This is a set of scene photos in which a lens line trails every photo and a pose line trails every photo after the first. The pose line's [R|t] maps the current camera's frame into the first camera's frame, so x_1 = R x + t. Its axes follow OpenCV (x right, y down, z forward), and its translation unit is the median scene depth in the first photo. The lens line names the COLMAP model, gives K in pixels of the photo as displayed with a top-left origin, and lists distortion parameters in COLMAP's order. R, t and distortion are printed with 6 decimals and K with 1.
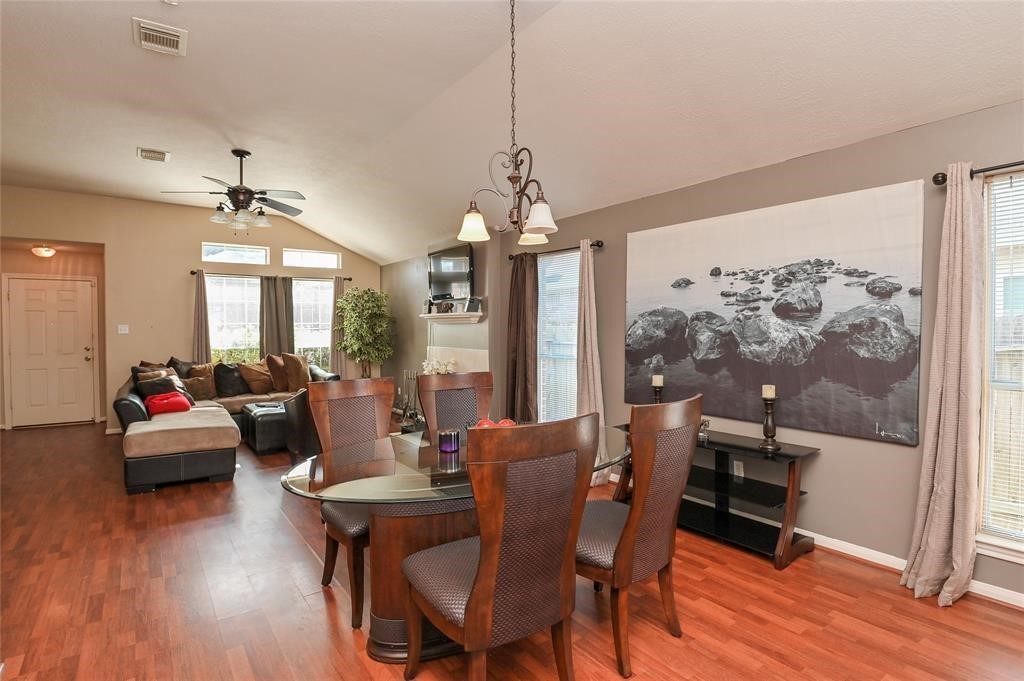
lens RADIAL K [[514.8, 0, 503.3], [0, 514.8, 336.5], [0, 0, 1]] dist [-0.027581, -0.001868]
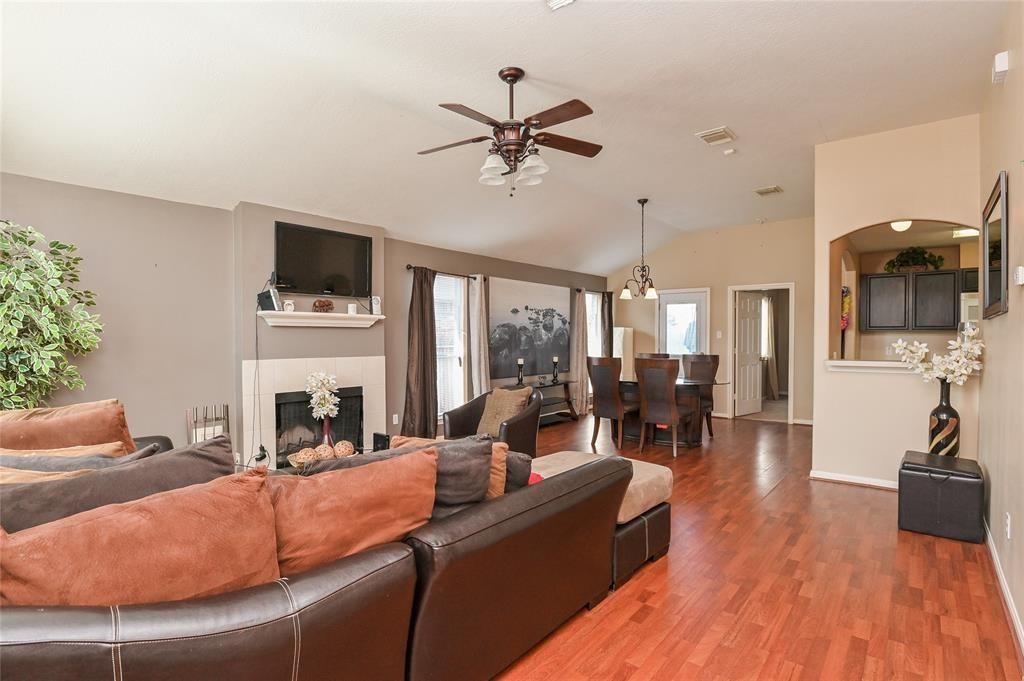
lens RADIAL K [[508.4, 0, 512.5], [0, 508.4, 343.2], [0, 0, 1]] dist [-0.024331, -0.002408]
pose [[-0.262517, -0.007646, 0.964897, -1.554958], [0.018274, 0.999750, 0.012894, -0.007089], [-0.964754, 0.021017, -0.262312, 1.566806]]
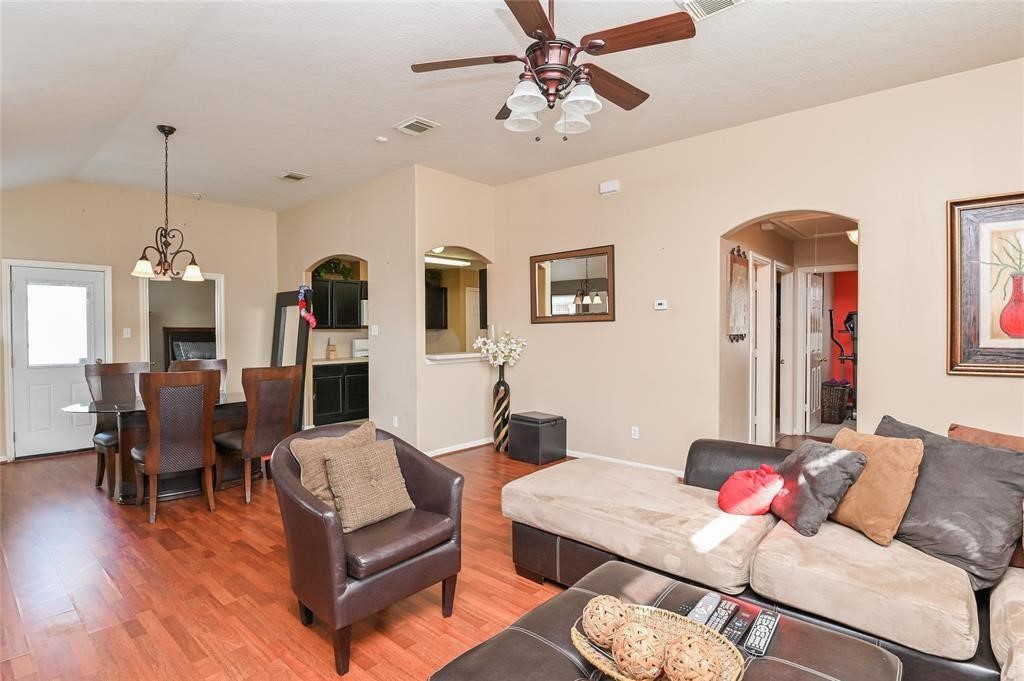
lens RADIAL K [[511.5, 0, 510.5], [0, 511.5, 342.4], [0, 0, 1]] dist [-0.021710, -0.006900]
pose [[-0.973322, 0.013526, -0.229043, -0.474512], [0.004102, 0.999127, 0.041573, -0.031067], [0.229405, 0.039524, -0.972528, 1.956496]]
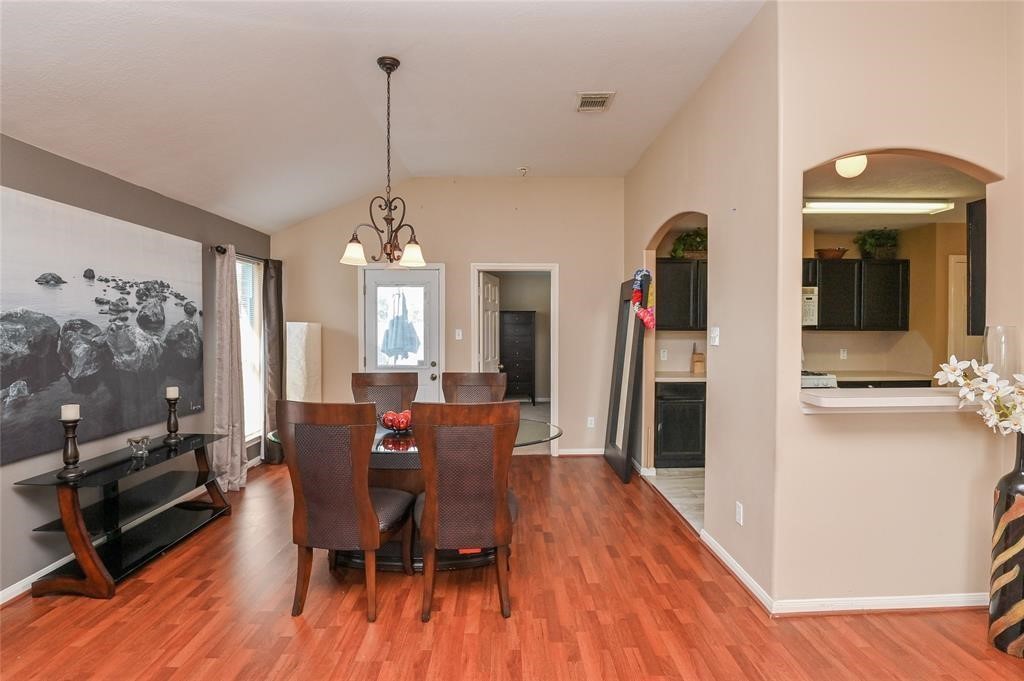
lens RADIAL K [[510.4, 0, 511.0], [0, 510.4, 339.7], [0, 0, 1]] dist [-0.023400, -0.005254]
pose [[-0.821137, -0.008682, 0.570666, -0.636824], [0.013783, 0.999291, 0.035035, -0.034354], [-0.570565, 0.036634, -0.820435, 1.256598]]
